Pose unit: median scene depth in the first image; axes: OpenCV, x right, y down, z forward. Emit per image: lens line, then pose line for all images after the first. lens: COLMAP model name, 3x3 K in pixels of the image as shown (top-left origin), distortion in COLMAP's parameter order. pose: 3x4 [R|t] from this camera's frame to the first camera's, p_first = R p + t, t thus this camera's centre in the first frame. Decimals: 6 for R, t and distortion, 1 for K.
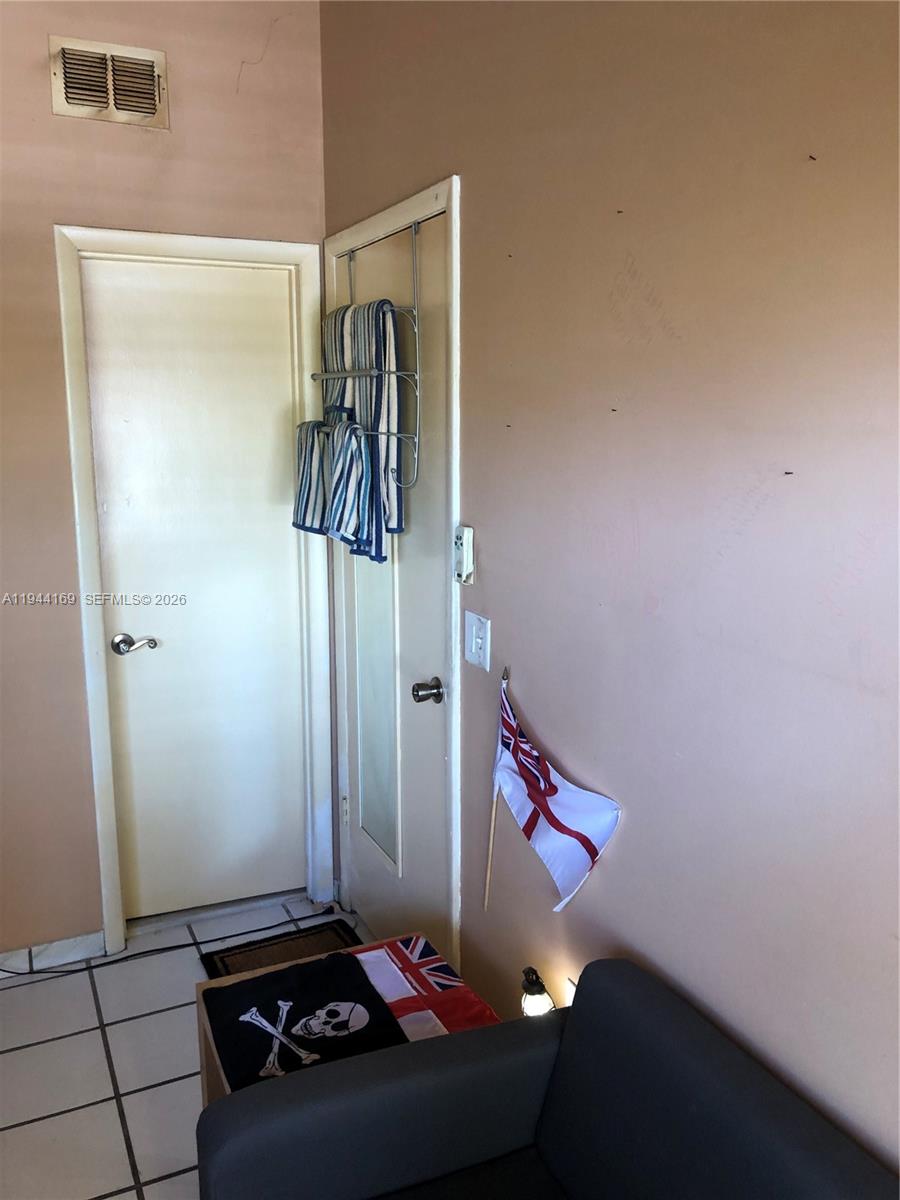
lens RADIAL K [[992.5, 0, 450.0], [0, 992.5, 600.0], [0, 0, 1]] dist [0.081561, -0.075781]
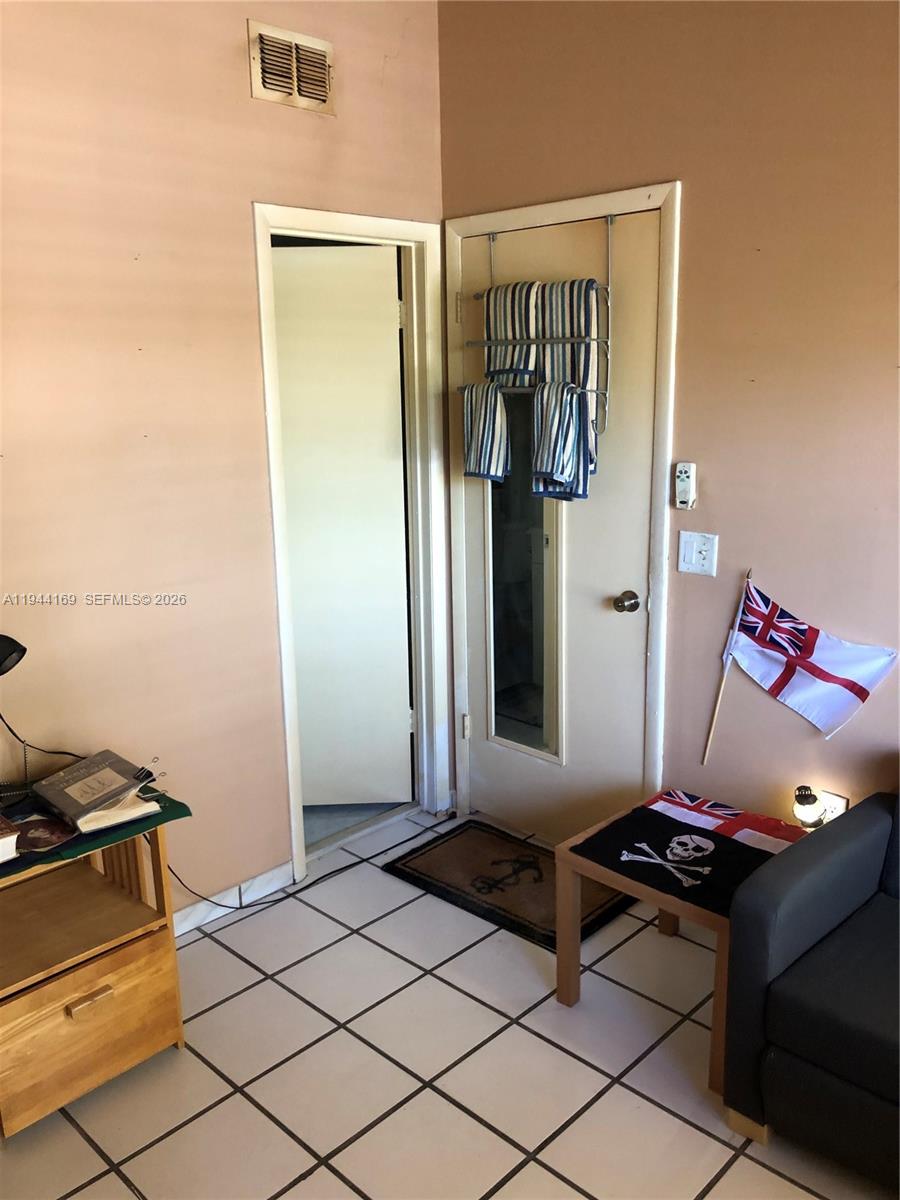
lens RADIAL K [[989.3, 0, 450.0], [0, 989.3, 600.0], [0, 0, 1]] dist [0.046982, 0.001115]
pose [[0.937362, -0.096713, 0.334664, -0.601369], [0.083163, 0.995038, 0.054620, 0.004068], [-0.338285, -0.023367, 0.940753, -0.071101]]
